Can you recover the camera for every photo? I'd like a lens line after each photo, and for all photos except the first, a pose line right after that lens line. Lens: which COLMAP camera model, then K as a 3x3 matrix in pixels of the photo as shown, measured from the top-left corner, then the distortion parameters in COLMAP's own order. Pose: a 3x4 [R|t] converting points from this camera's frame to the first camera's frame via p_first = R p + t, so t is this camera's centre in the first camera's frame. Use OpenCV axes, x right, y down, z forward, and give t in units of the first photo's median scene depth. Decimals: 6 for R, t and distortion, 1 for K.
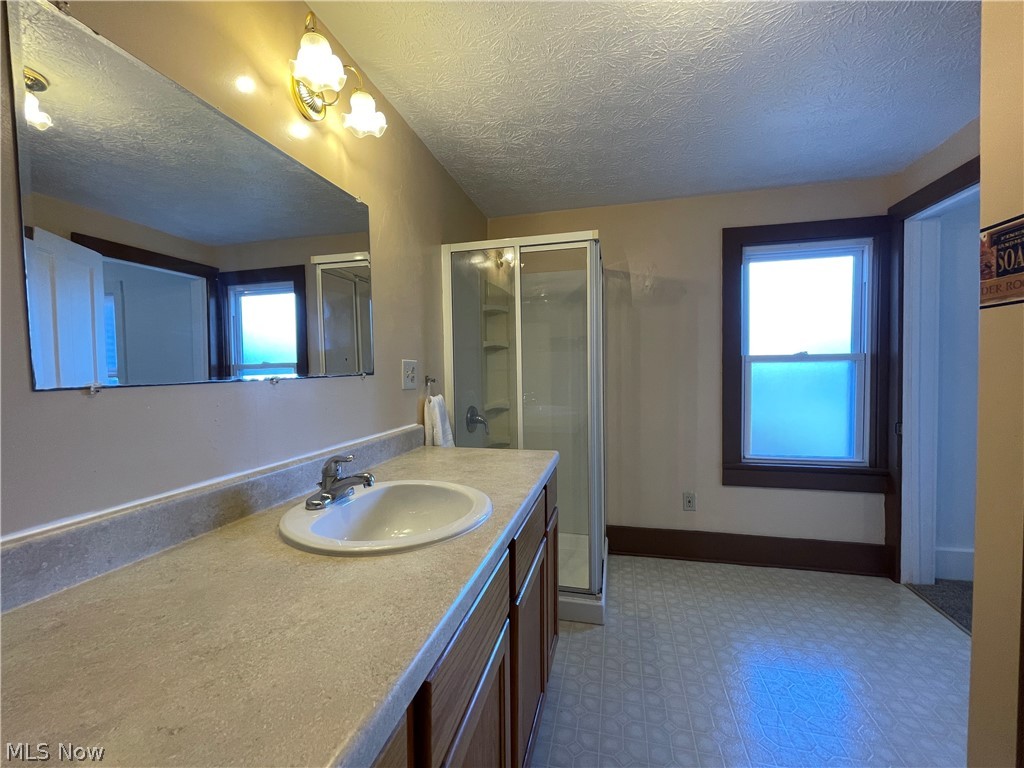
lens RADIAL K [[413.4, 0, 510.6], [0, 413.4, 385.2], [0, 0, 1]] dist [-0.001778, 0.000652]
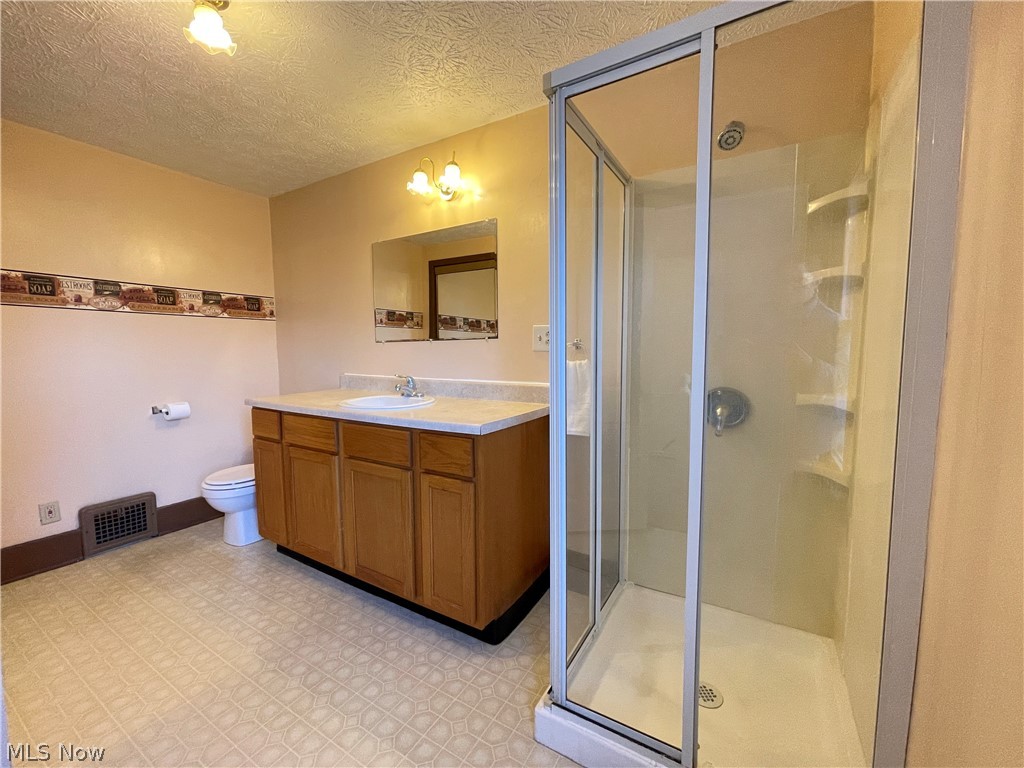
lens RADIAL K [[413.4, 0, 512.1], [0, 413.4, 384.6], [0, 0, 1]] dist [-0.001778, 0.000652]
pose [[-0.292510, 0.085605, -0.952423, 1.025172], [-0.028030, 0.994790, 0.098021, -0.007792], [0.955852, 0.055368, -0.288586, 1.475222]]
